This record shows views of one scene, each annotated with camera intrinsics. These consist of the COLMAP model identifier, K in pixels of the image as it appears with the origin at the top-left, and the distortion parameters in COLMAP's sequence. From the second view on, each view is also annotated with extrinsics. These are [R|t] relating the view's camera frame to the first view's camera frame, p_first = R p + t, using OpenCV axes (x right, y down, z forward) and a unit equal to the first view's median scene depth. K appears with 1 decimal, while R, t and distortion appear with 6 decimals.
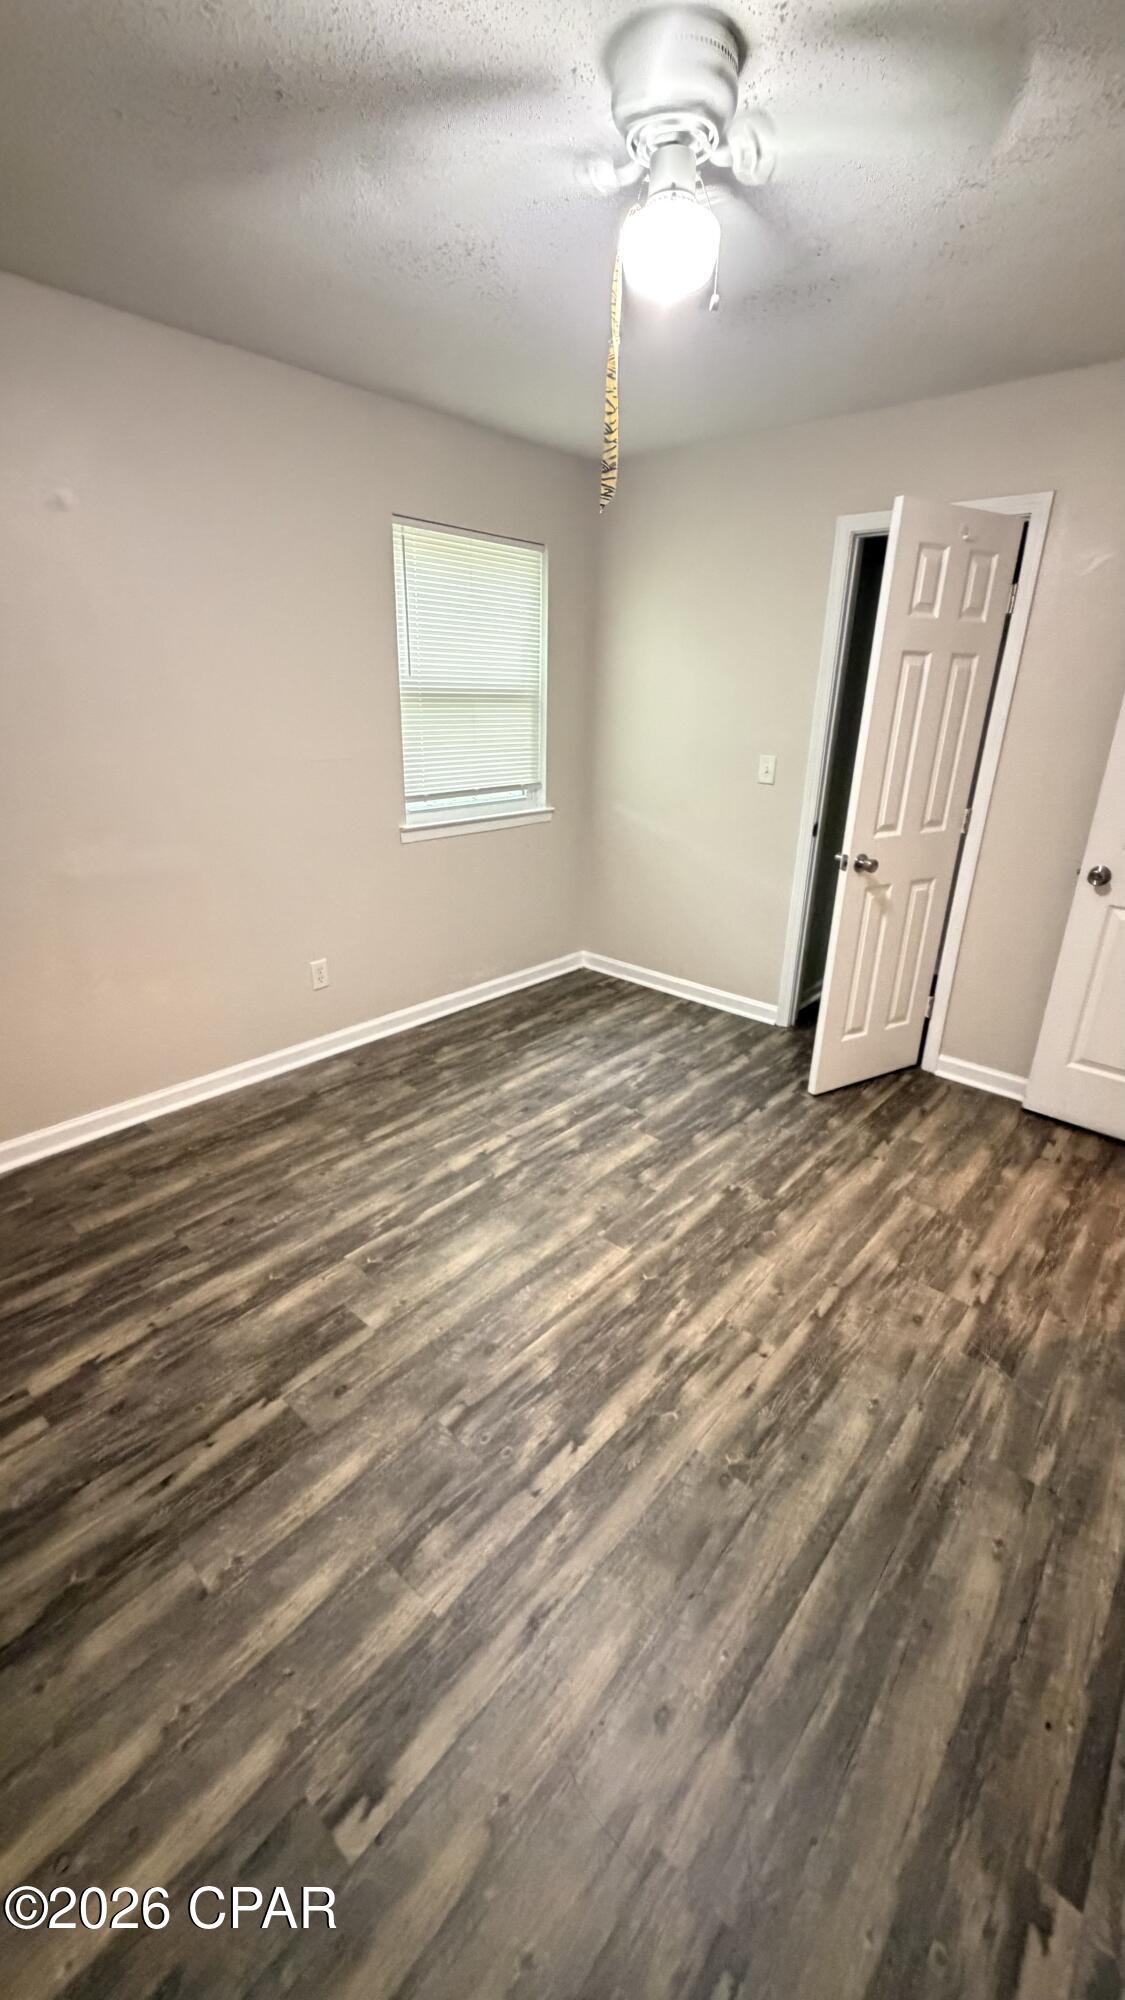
lens RADIAL K [[800.5, 0, 569.3], [0, 800.5, 996.2], [0, 0, 1]] dist [0.000484, 0.000491]
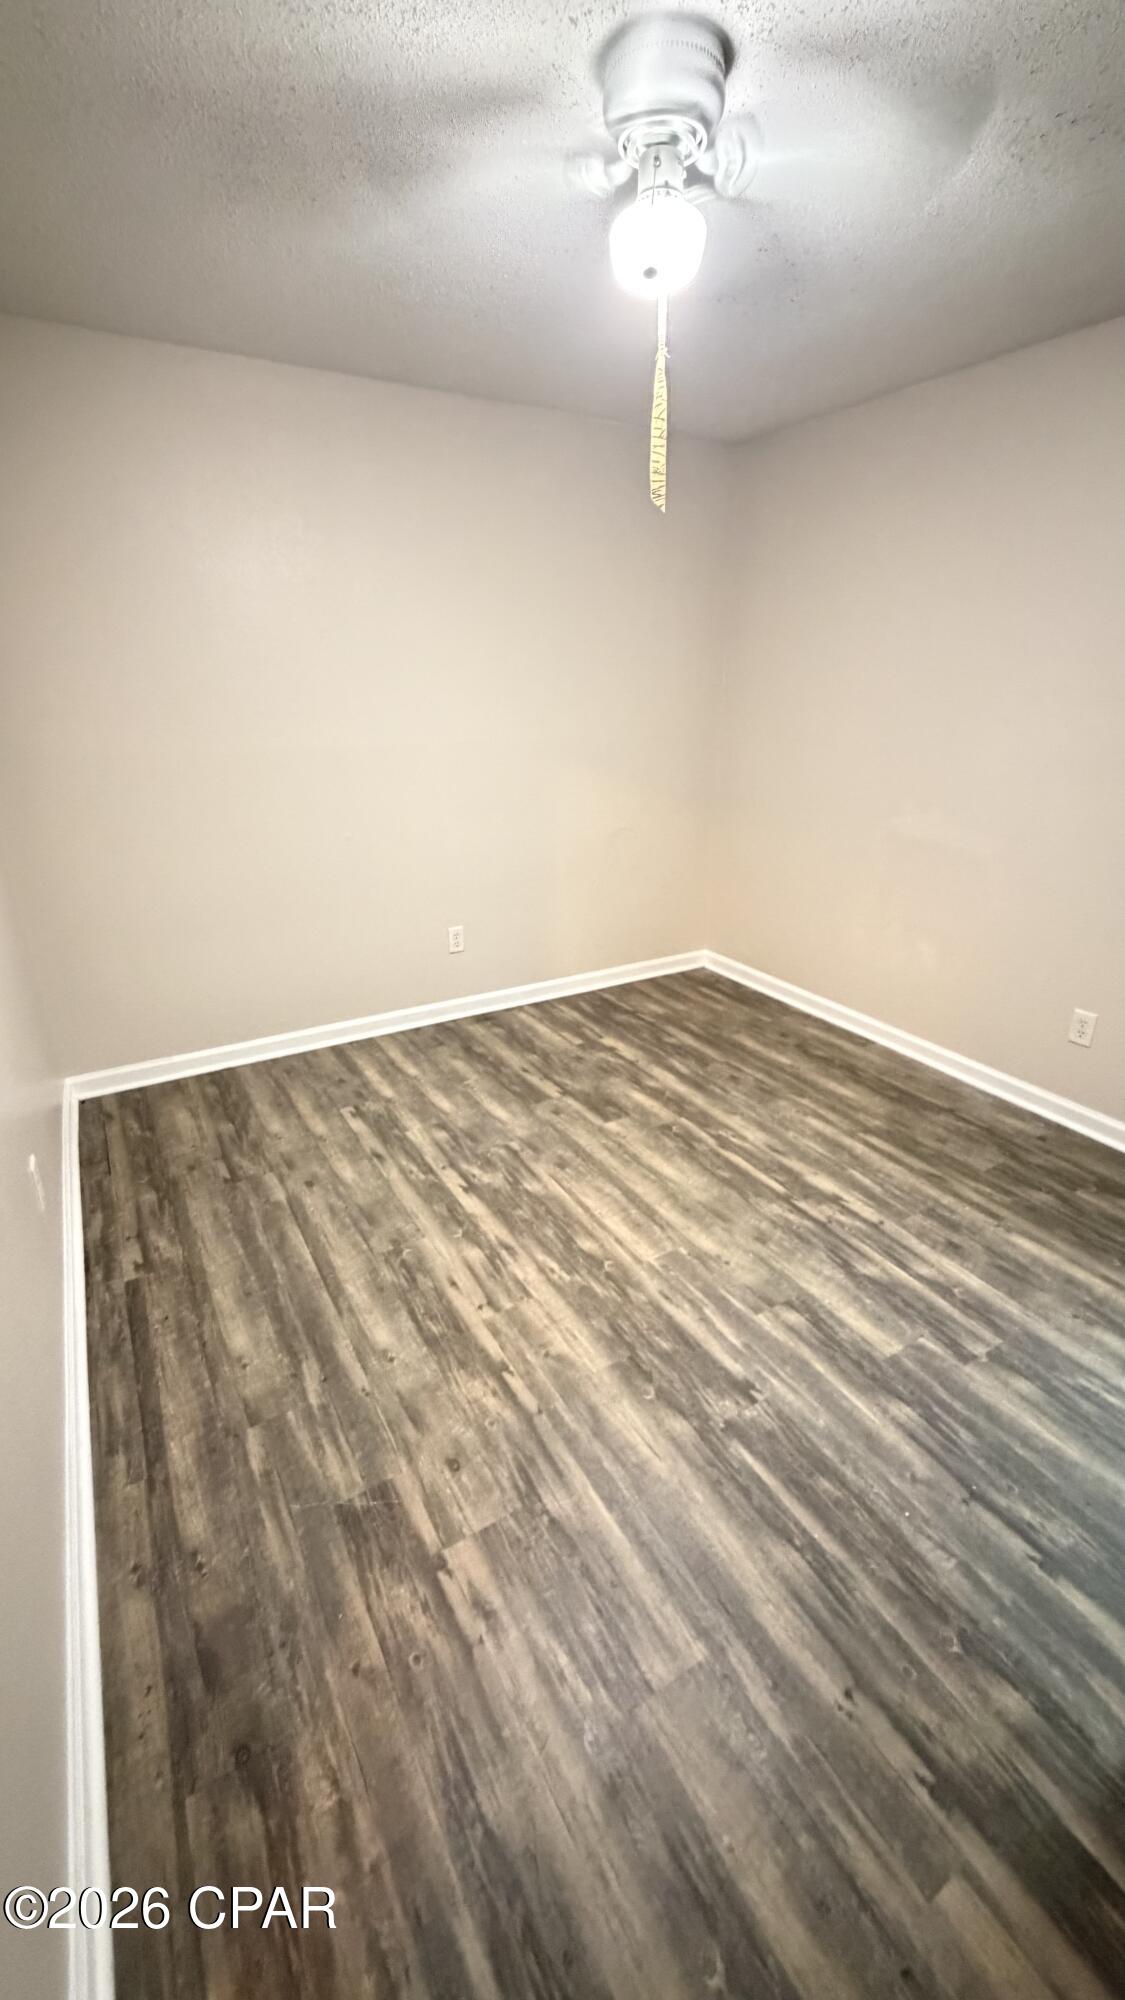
lens RADIAL K [[800.5, 0, 569.3], [0, 800.5, 996.2], [0, 0, 1]] dist [0.000484, 0.000491]
pose [[-0.305375, 0.330185, -0.893154, 0.945414], [-0.349413, 0.833675, 0.427664, -0.361621], [0.885808, 0.442678, -0.139212, 0.992753]]
